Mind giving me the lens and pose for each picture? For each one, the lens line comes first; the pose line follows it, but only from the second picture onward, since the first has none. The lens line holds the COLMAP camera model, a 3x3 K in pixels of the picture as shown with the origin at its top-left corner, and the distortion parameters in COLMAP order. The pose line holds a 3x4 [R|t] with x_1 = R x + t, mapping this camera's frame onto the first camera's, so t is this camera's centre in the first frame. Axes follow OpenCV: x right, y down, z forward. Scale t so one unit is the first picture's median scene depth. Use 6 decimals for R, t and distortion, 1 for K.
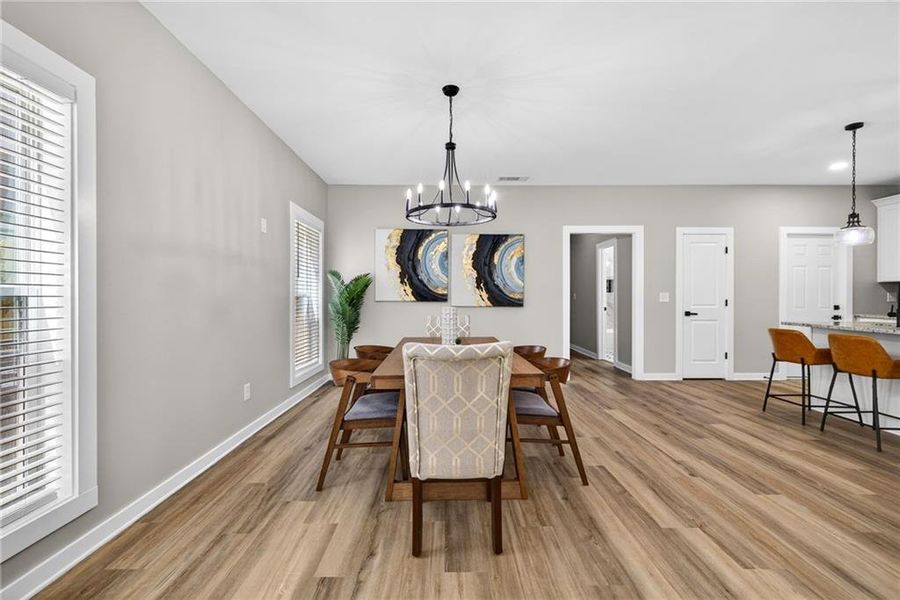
lens RADIAL K [[378.0, 0, 443.6], [0, 378.0, 295.7], [0, 0, 1]] dist [0.004334, 0.000074]
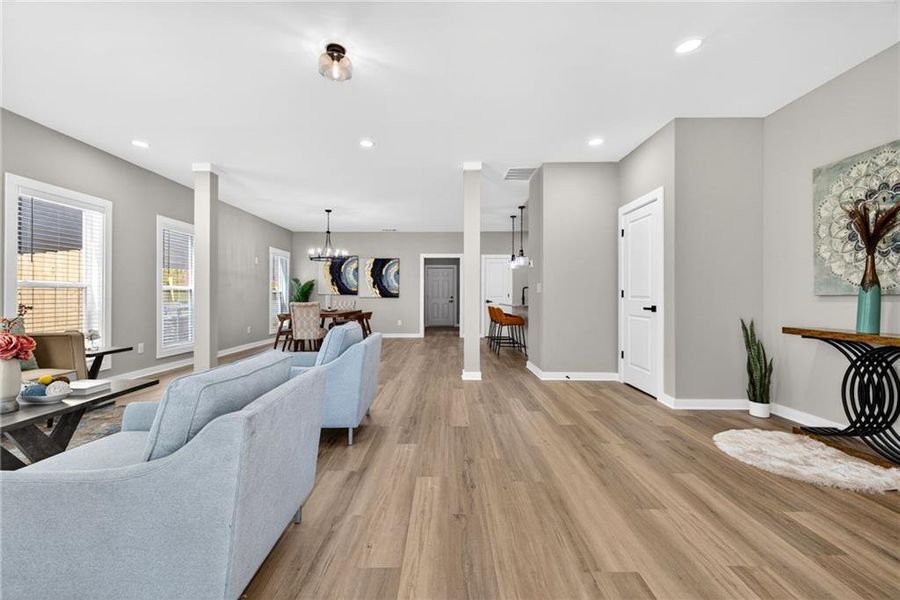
lens RADIAL K [[378.0, 0, 443.6], [0, 378.0, 295.7], [0, 0, 1]] dist [0.004334, 0.000074]
pose [[0.999939, -0.000363, -0.011068, 0.453931], [0.000377, 0.999999, 0.001266, 0.017549], [0.011068, -0.001270, 0.999938, -0.848594]]
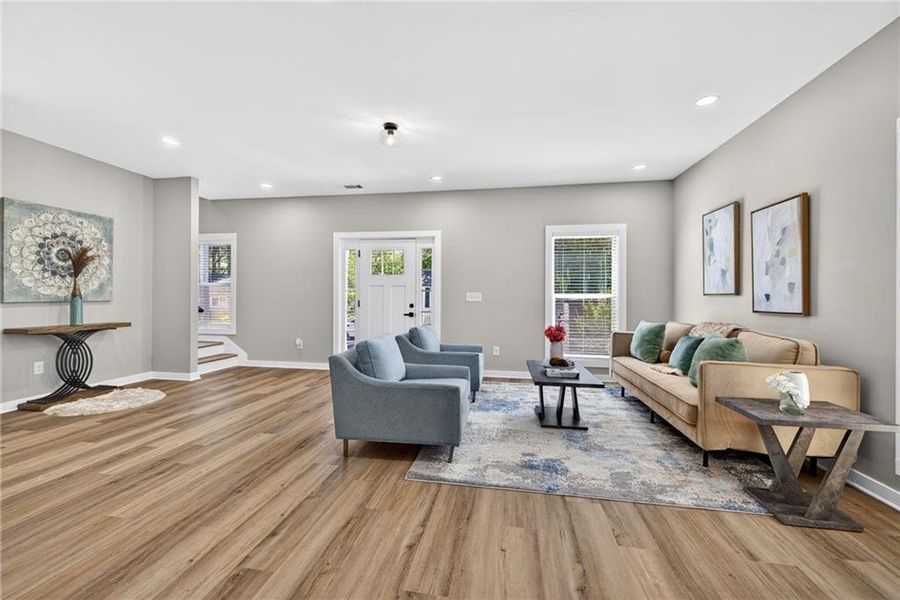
lens RADIAL K [[379.6, 0, 444.4], [0, 379.6, 297.9], [0, 0, 1]] dist [0.001091, -0.000230]
pose [[-0.983346, -0.008461, 0.181547, 0.094300], [-0.008694, 0.999962, -0.000488, 0.002875], [-0.181536, -0.002058, -0.983382, 0.271004]]
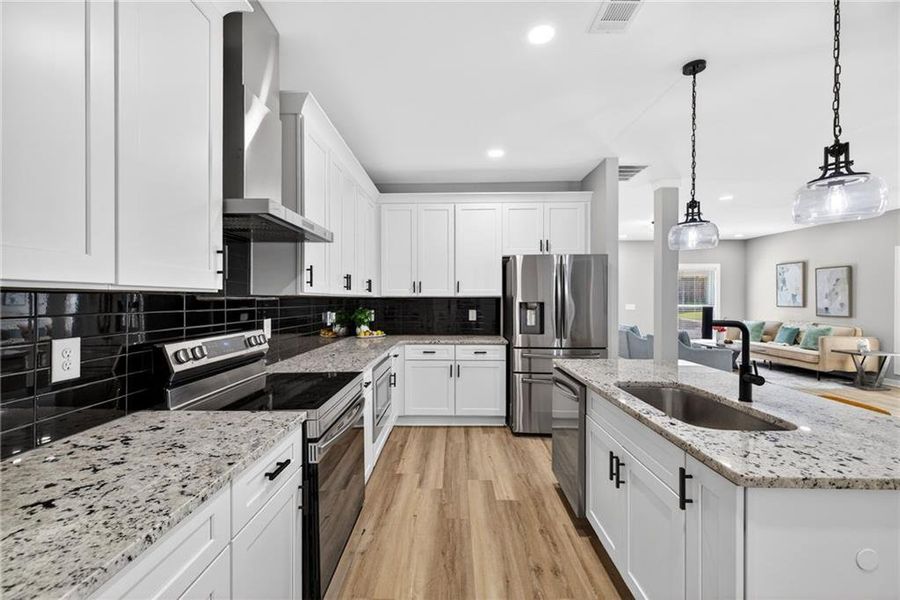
lens RADIAL K [[376.3, 0, 447.7], [0, 376.3, 299.6], [0, 0, 1]] dist [0.002060, -0.000119]
pose [[-0.999630, -0.003196, 0.026995, 0.984253], [-0.003198, 0.999995, -0.000024, -0.030532], [-0.026995, -0.000111, -0.999636, 0.936489]]
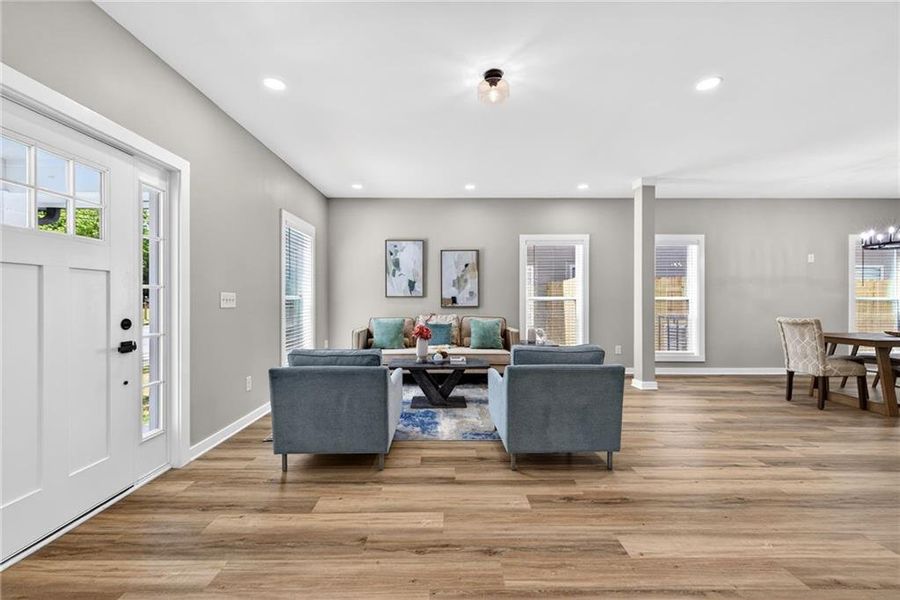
lens RADIAL K [[376.3, 0, 447.7], [0, 376.3, 299.6], [0, 0, 1]] dist [0.002060, -0.000119]
pose [[-0.000667, 0.002076, -0.999998, 0.809103], [0.001843, 0.999996, 0.002075, -0.002534], [0.999998, -0.001842, -0.000671, -0.424986]]
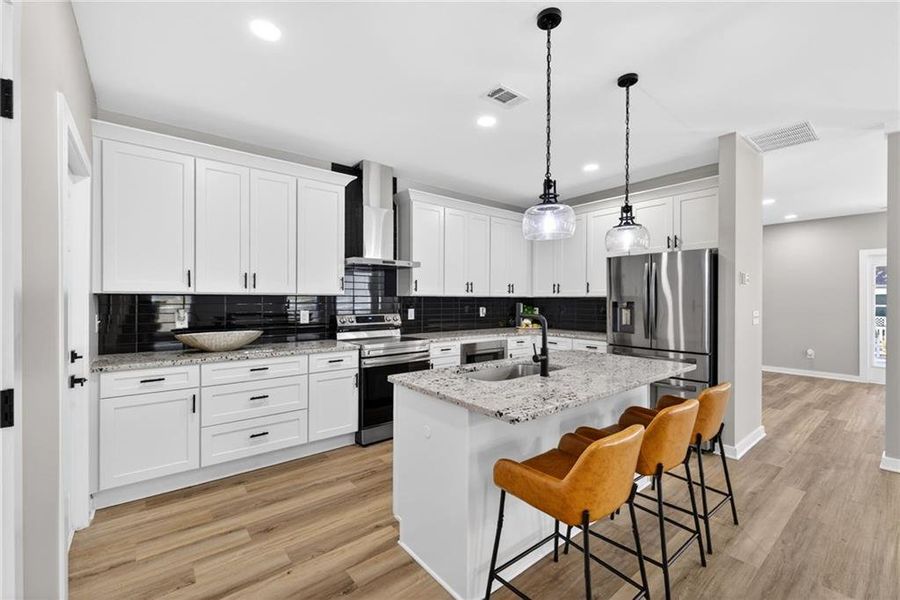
lens RADIAL K [[376.3, 0, 447.7], [0, 376.3, 299.6], [0, 0, 1]] dist [0.002060, -0.000119]
pose [[-0.624722, -0.007712, 0.780809, 0.491935], [-0.006055, 0.999969, 0.005033, -0.032485], [-0.780824, -0.001584, -0.624749, 0.952547]]
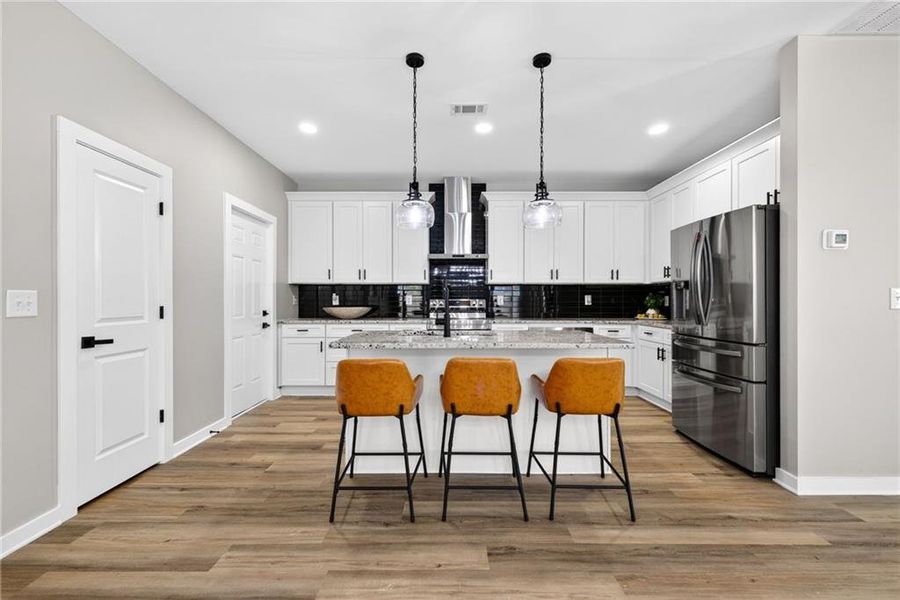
lens RADIAL K [[376.3, 0, 447.7], [0, 376.3, 299.6], [0, 0, 1]] dist [0.002060, -0.000119]
pose [[0.007564, -0.002970, 0.999967, 0.244184], [0.000170, 0.999996, 0.002969, 0.000091], [-0.999971, 0.000147, 0.007564, 0.614410]]
